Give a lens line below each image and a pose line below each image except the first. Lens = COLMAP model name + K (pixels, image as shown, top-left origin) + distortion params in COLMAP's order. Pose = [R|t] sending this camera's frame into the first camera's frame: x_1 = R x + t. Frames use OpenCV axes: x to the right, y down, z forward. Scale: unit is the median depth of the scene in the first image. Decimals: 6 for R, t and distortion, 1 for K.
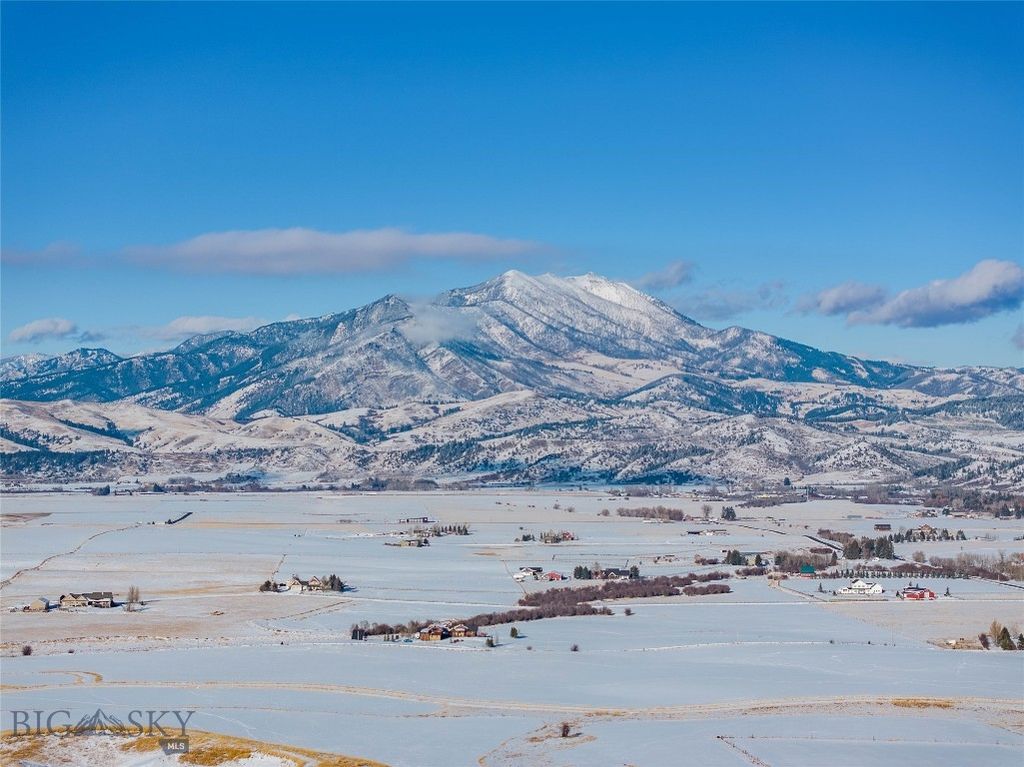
lens RADIAL K [[2040.6, 0, 513.8], [0, 2040.6, 394.0], [0, 0, 1]] dist [-0.109386, 0.000000]
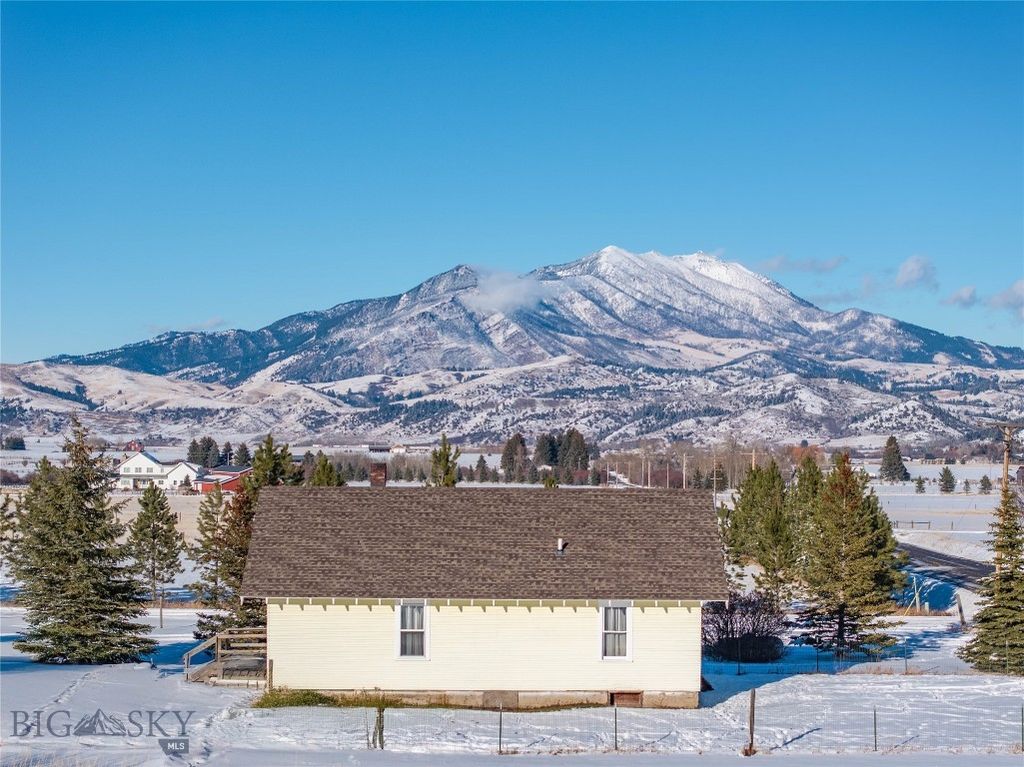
lens RADIAL K [[2040.6, 0, 504.1], [0, 2040.6, 392.4], [0, 0, 1]] dist [-0.109386, 0.000000]
pose [[0.996494, 0.008106, -0.083270, 0.058750], [-0.008339, 0.999962, -0.002447, 0.017871], [0.083247, 0.003133, 0.996524, 0.142807]]
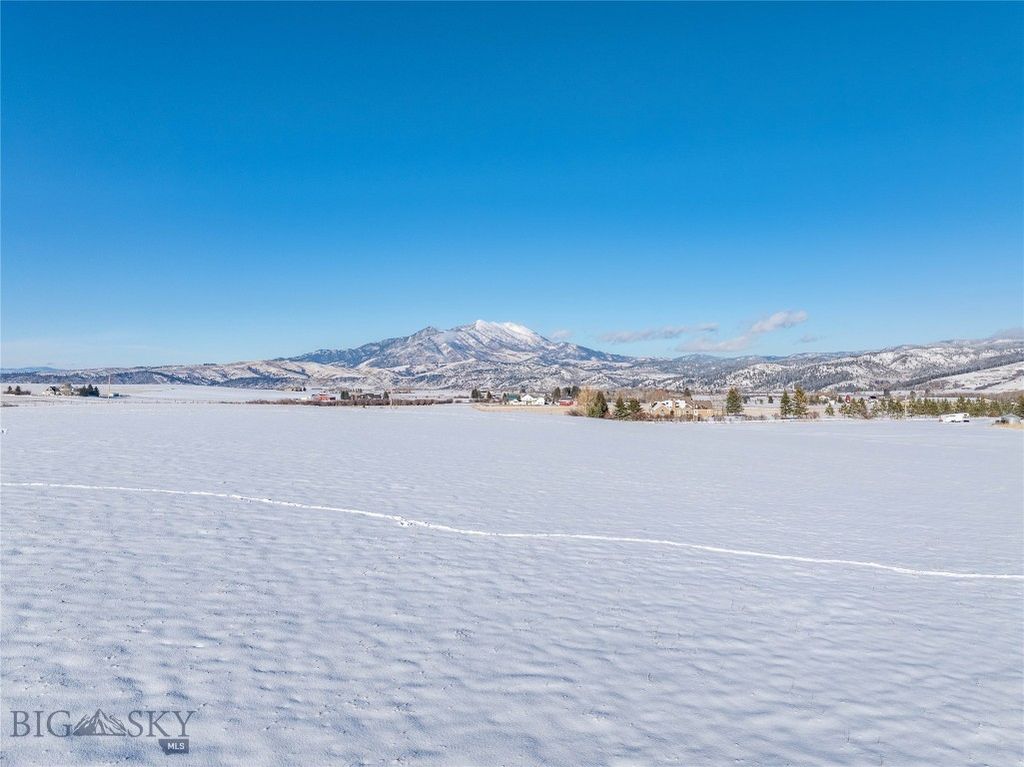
lens RADIAL K [[716.5, 0, 518.0], [0, 716.5, 377.5], [0, 0, 1]] dist [-0.033587, -0.014029]
pose [[0.999334, 0.004720, 0.036178, 0.032642], [-0.004967, 0.999965, 0.006725, 0.017212], [-0.036145, -0.006901, 0.999323, 0.121034]]
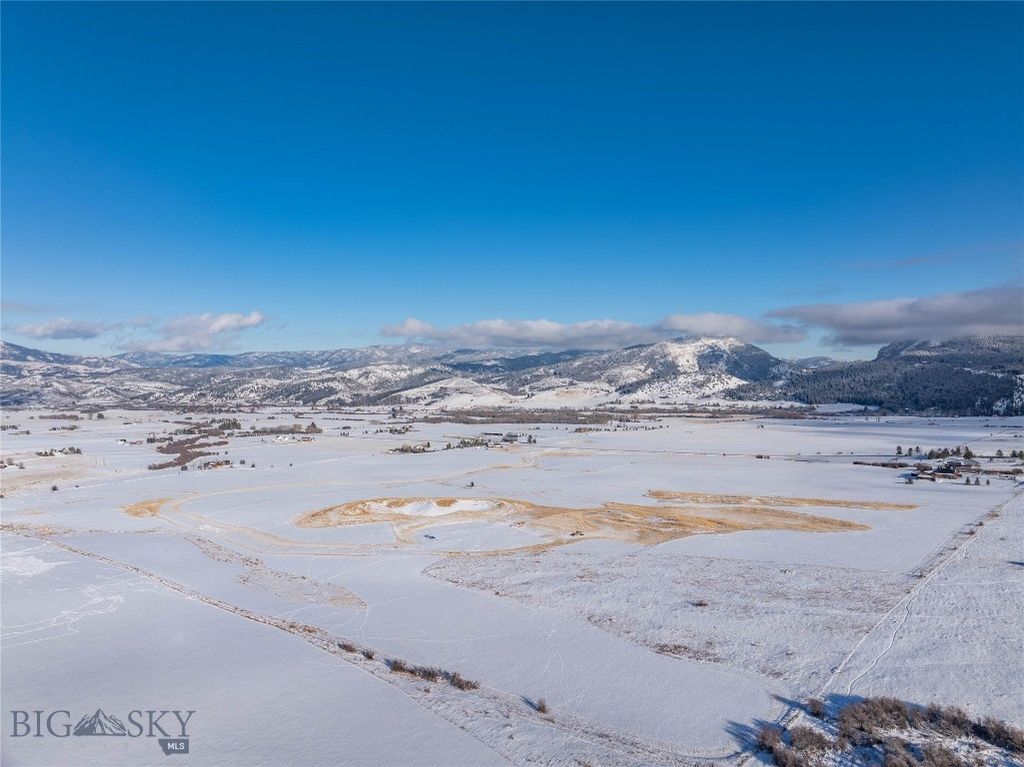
lens RADIAL K [[716.5, 0, 517.4], [0, 716.5, 381.7], [0, 0, 1]] dist [-0.033587, -0.014029]
pose [[0.704777, -0.006891, 0.709395, -0.062442], [-0.006806, 0.999841, 0.016473, 0.000252], [-0.709396, -0.016438, 0.704618, 0.023012]]
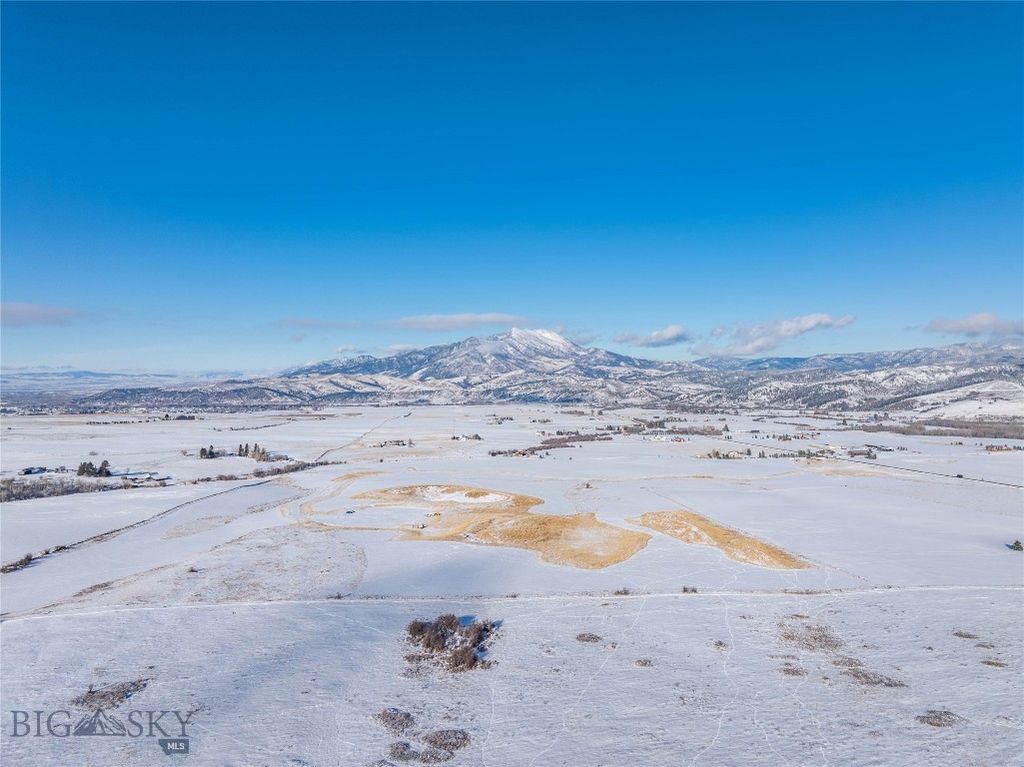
lens RADIAL K [[716.5, 0, 517.8], [0, 716.5, 376.9], [0, 0, 1]] dist [-0.033587, -0.014029]
pose [[0.999967, -0.002603, 0.007656, -0.007989], [0.002541, 0.999965, 0.008024, -0.000017], [-0.007676, -0.008004, 0.999939, -0.003041]]
